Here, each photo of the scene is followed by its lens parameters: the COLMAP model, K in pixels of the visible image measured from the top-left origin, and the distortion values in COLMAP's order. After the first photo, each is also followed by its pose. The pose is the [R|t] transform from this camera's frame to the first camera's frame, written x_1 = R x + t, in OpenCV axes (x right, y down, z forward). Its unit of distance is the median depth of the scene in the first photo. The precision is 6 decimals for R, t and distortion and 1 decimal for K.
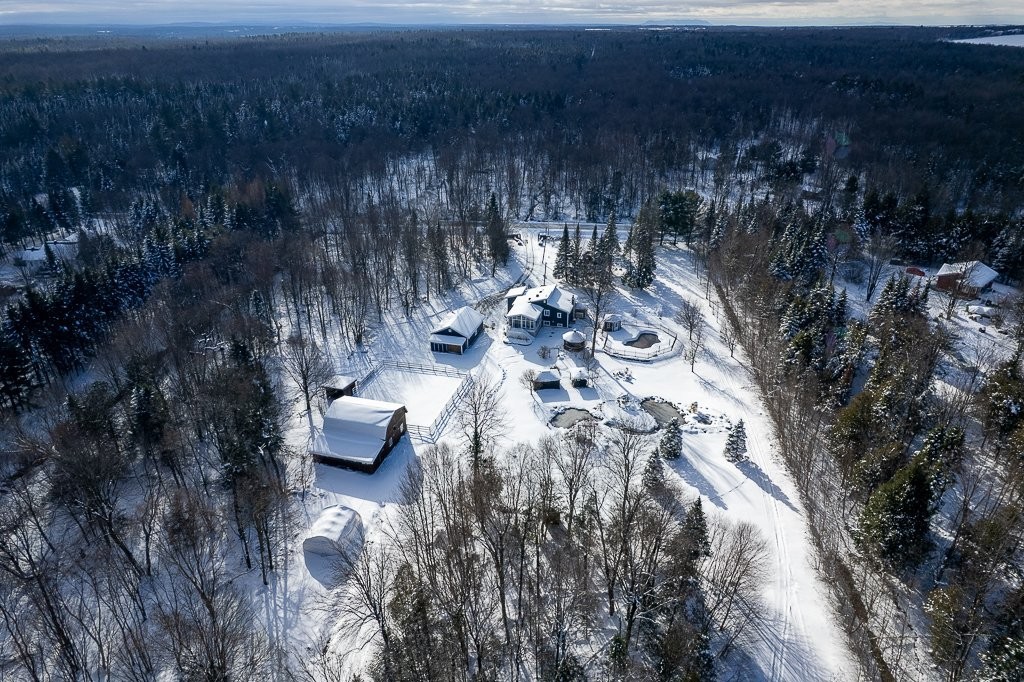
lens RADIAL K [[661.8, 0, 508.8], [0, 661.8, 343.6], [0, 0, 1]] dist [-0.067960, 0.053690]
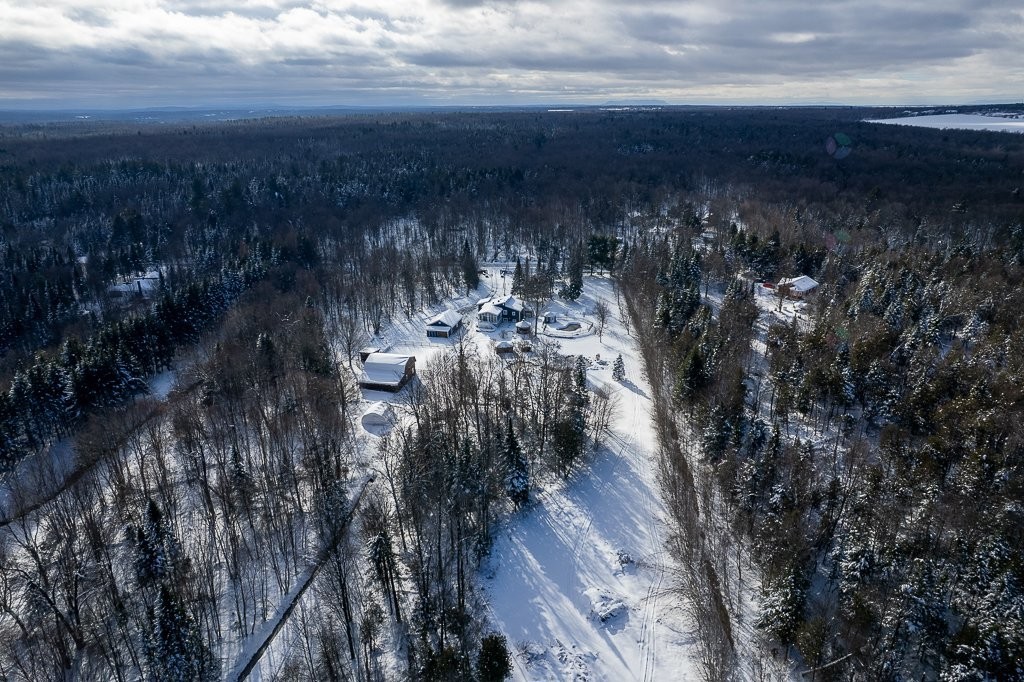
lens RADIAL K [[661.8, 0, 501.4], [0, 661.8, 348.8], [0, 0, 1]] dist [-0.067960, 0.053690]
pose [[0.999294, -0.020206, 0.031665, 0.000950], [0.023267, 0.994766, -0.099493, 0.145703], [-0.029489, 0.100160, 0.994534, -0.363248]]
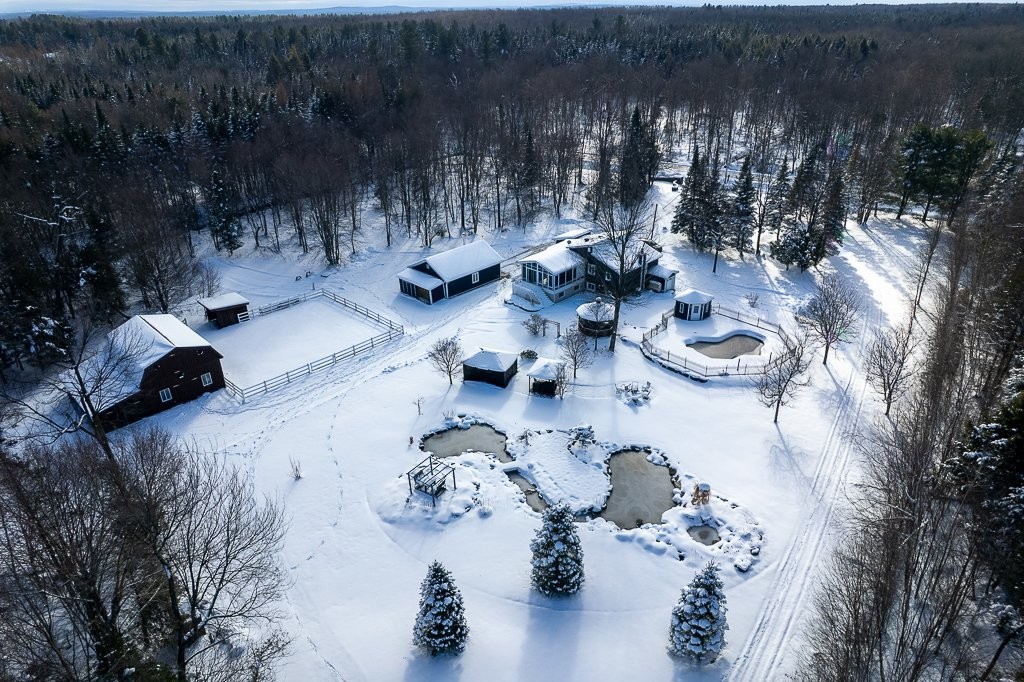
lens RADIAL K [[648.3, 0, 519.6], [0, 648.3, 350.4], [0, 0, 1]] dist [-0.037966, 0.025593]
pose [[0.884959, 0.218091, -0.411442, 0.212651], [-0.204145, 0.975816, 0.078155, -0.005467], [0.418537, 0.014830, 0.908079, 0.349089]]
